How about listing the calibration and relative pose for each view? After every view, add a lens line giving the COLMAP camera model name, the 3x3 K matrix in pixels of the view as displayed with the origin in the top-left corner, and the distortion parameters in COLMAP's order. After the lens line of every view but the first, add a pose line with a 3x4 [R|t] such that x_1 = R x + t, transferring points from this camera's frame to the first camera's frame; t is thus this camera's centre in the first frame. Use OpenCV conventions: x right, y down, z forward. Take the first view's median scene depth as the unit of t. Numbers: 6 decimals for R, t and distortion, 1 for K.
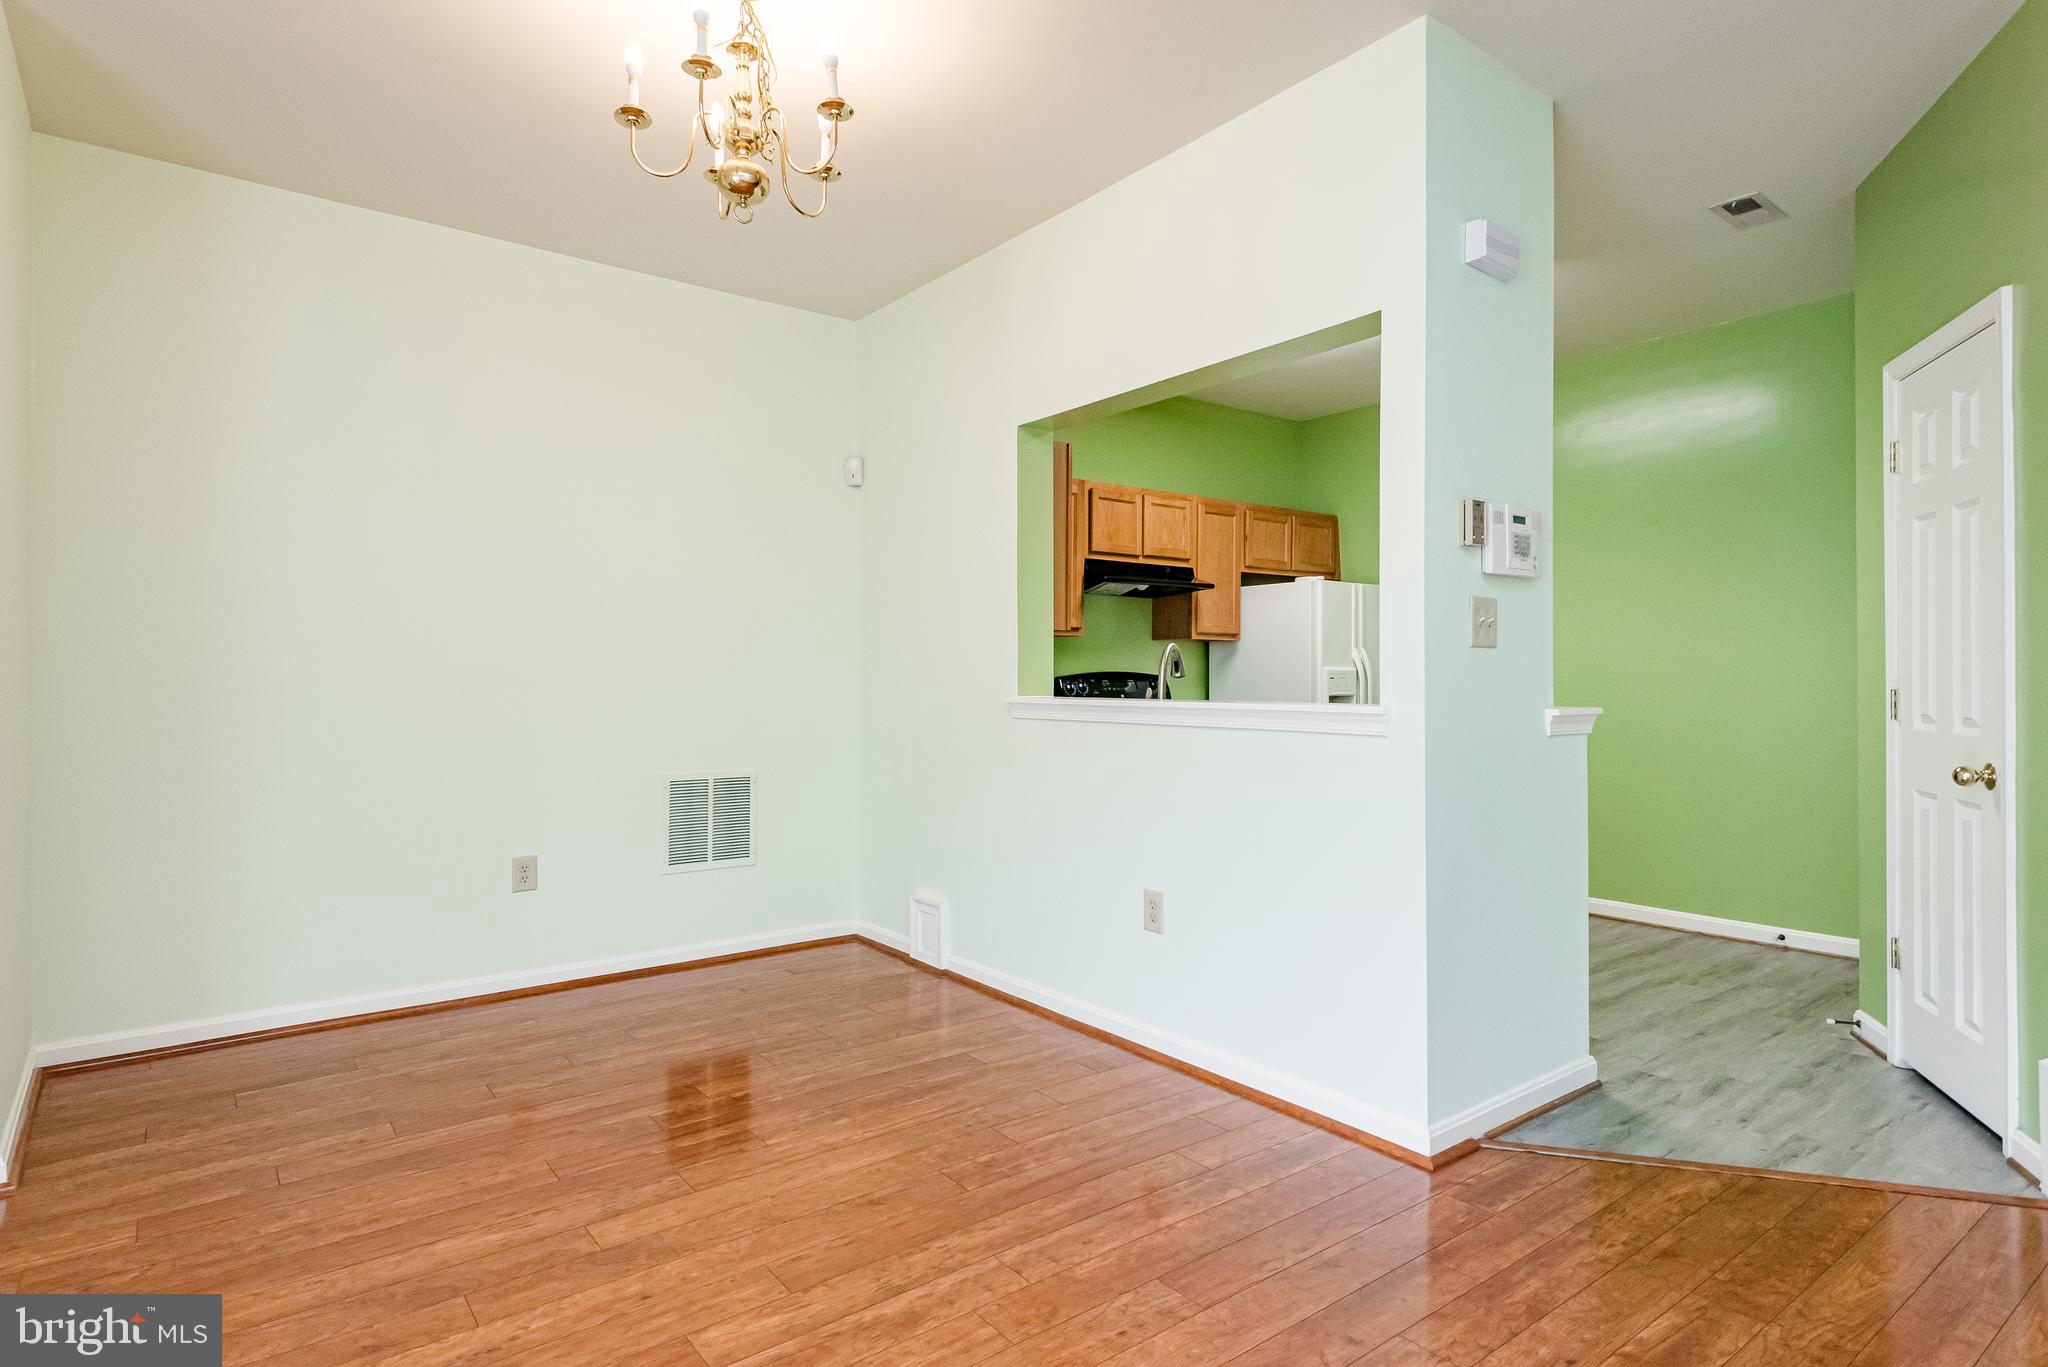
lens RADIAL K [[1086.2, 0, 1017.9], [0, 1086.2, 671.0], [0, 0, 1]] dist [0.018358, -0.003567]
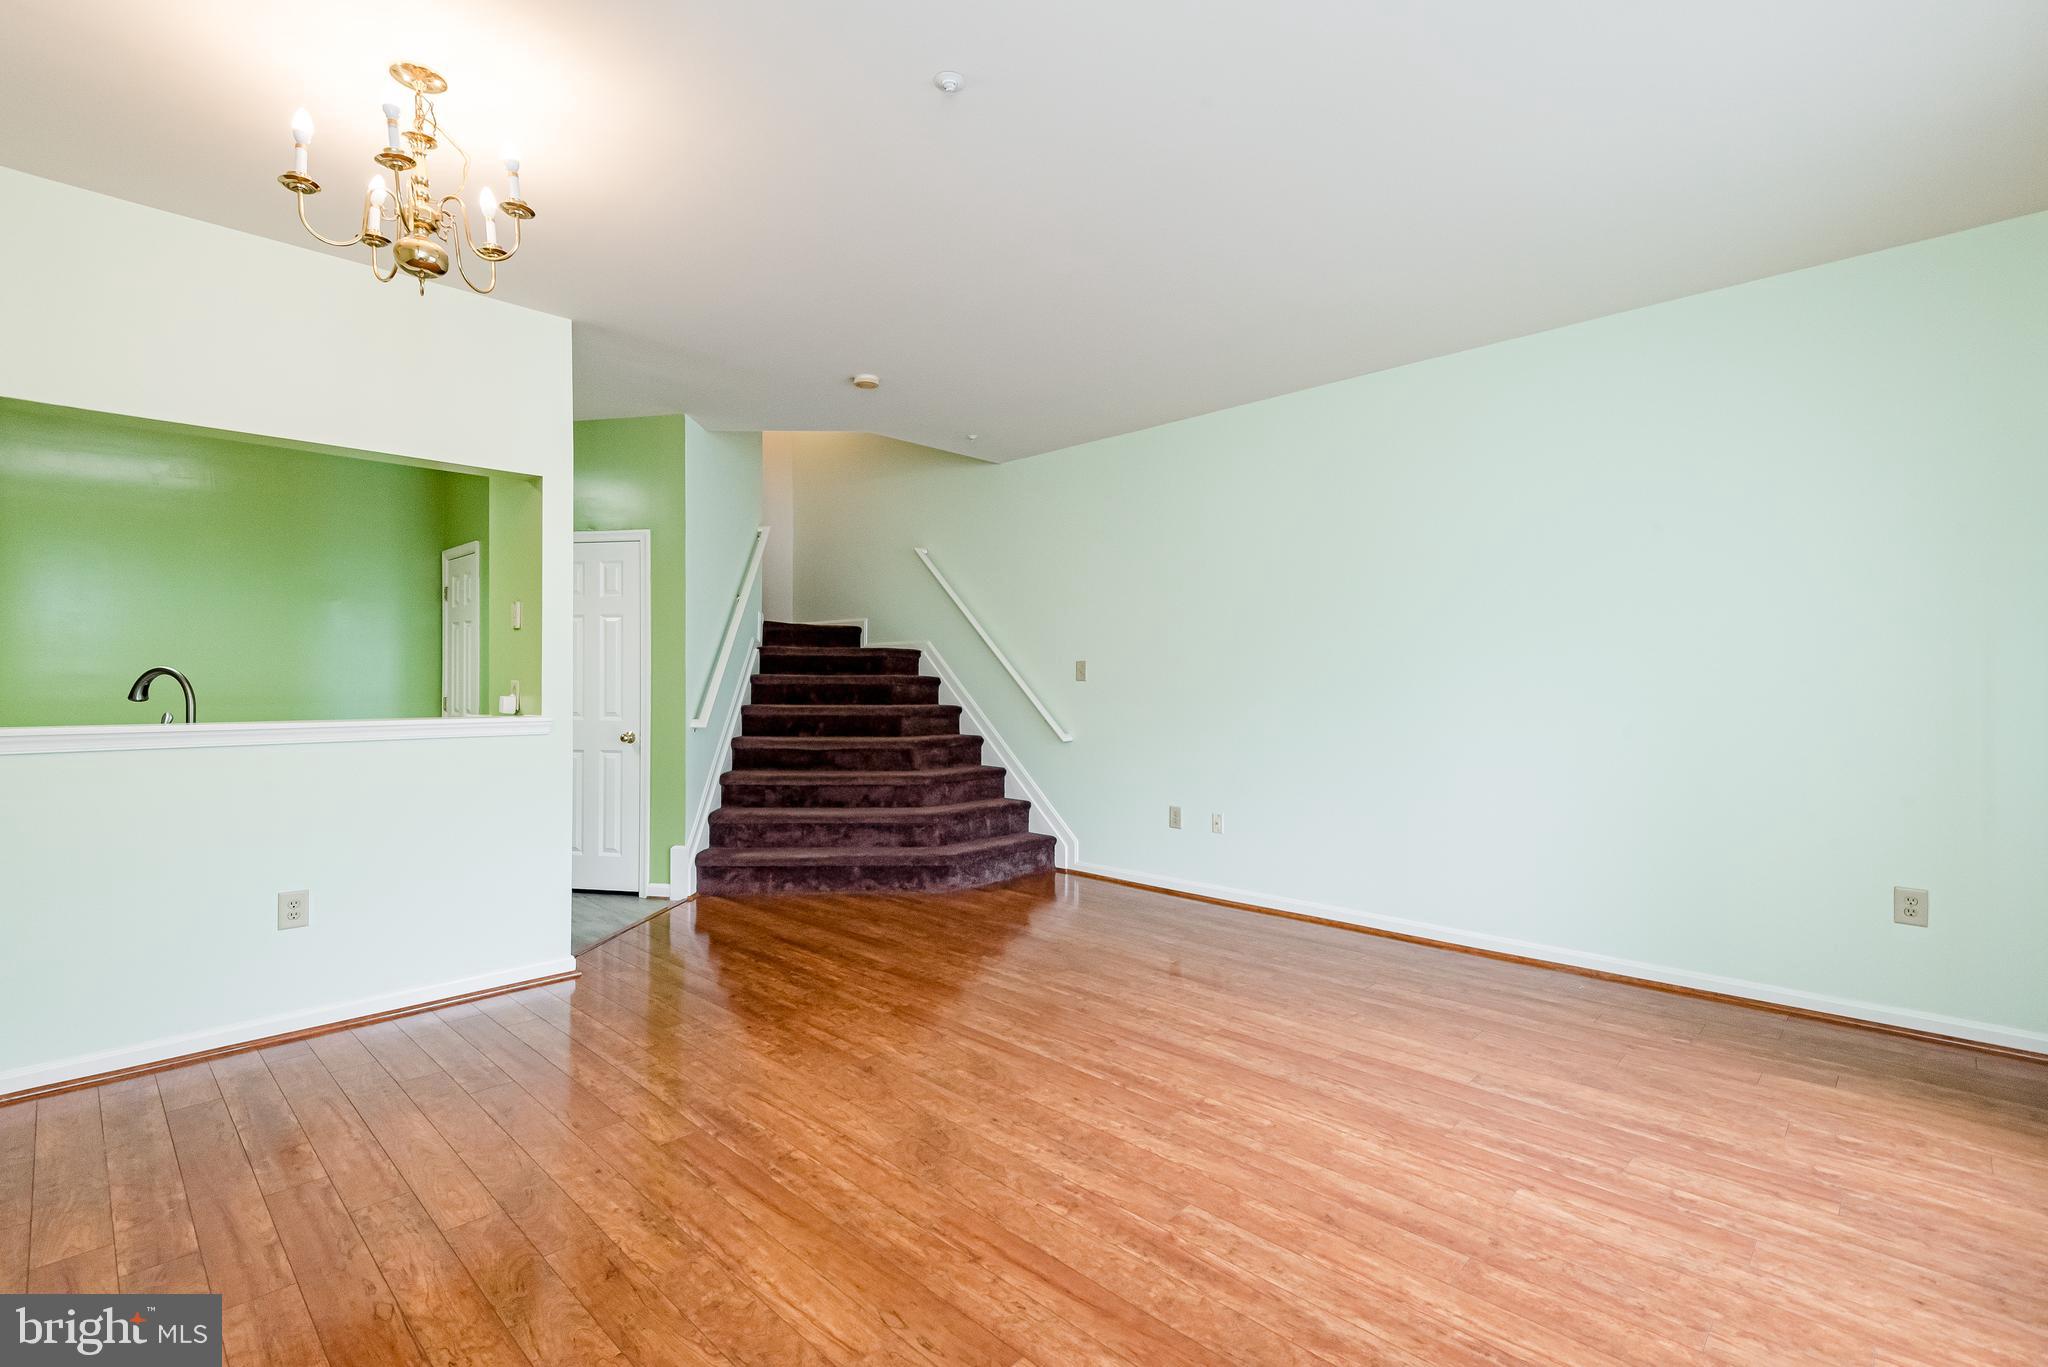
lens RADIAL K [[931.6, 0, 1008.8], [0, 931.6, 679.9], [0, 0, 1]] dist [0.027944, -0.007174]
pose [[-0.135667, 0.001279, 0.990754, -0.863801], [-0.007281, 0.999971, -0.002288, -0.018424], [-0.990728, -0.007524, -0.135654, 0.365563]]
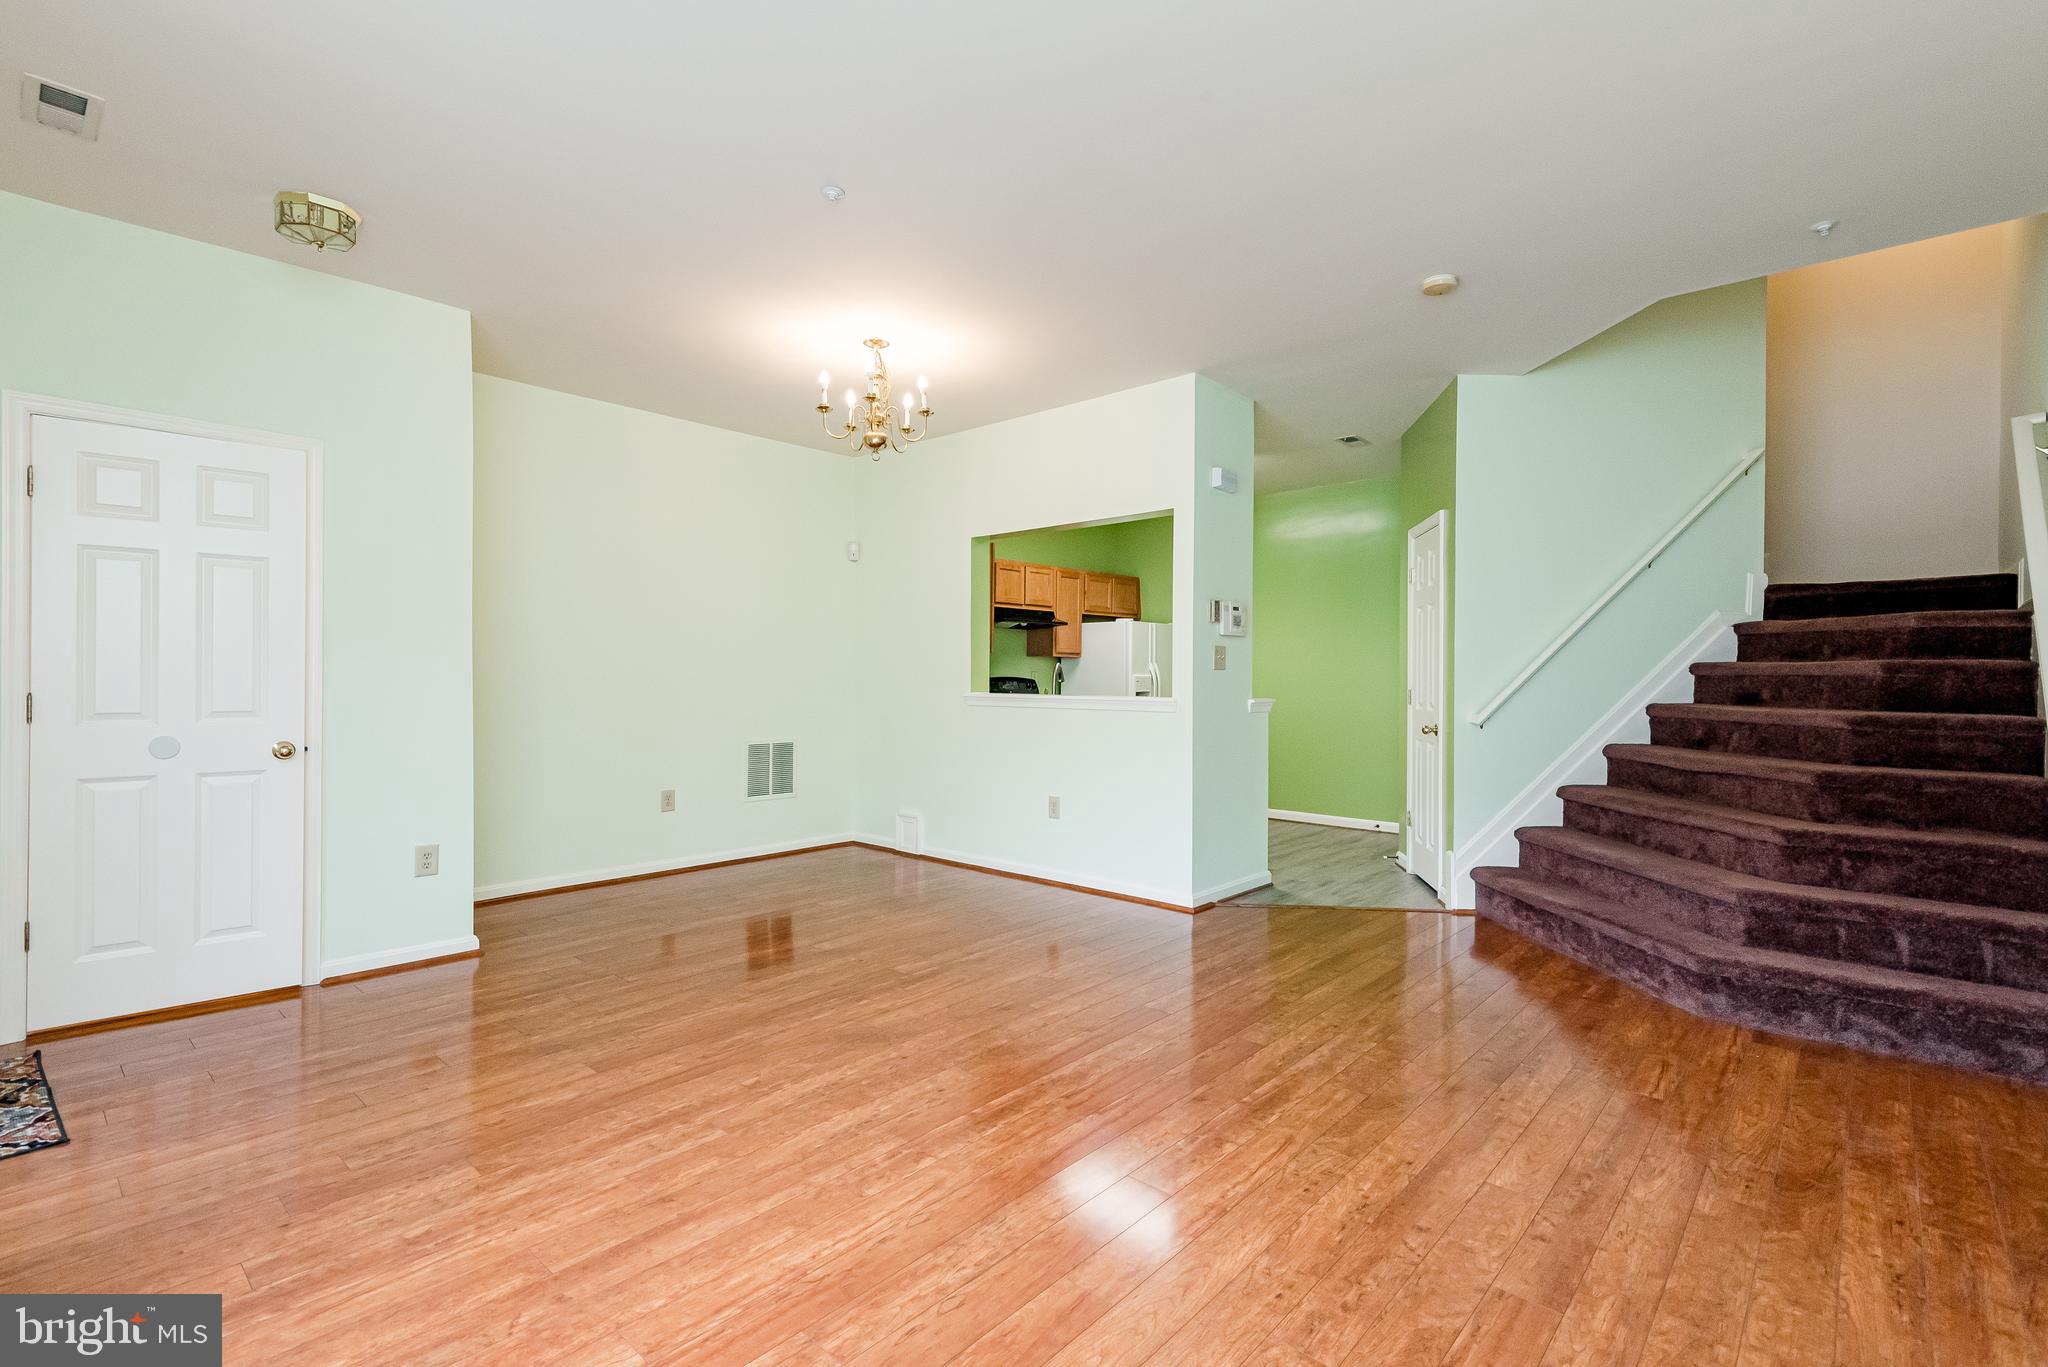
lens RADIAL K [[931.6, 0, 1016.6], [0, 931.6, 678.9], [0, 0, 1]] dist [0.027944, -0.007174]
pose [[0.984969, 0.003173, 0.172701, -0.198421], [-0.005057, 0.999932, 0.010468, -0.016094], [-0.172656, -0.011184, 0.984919, -0.521628]]
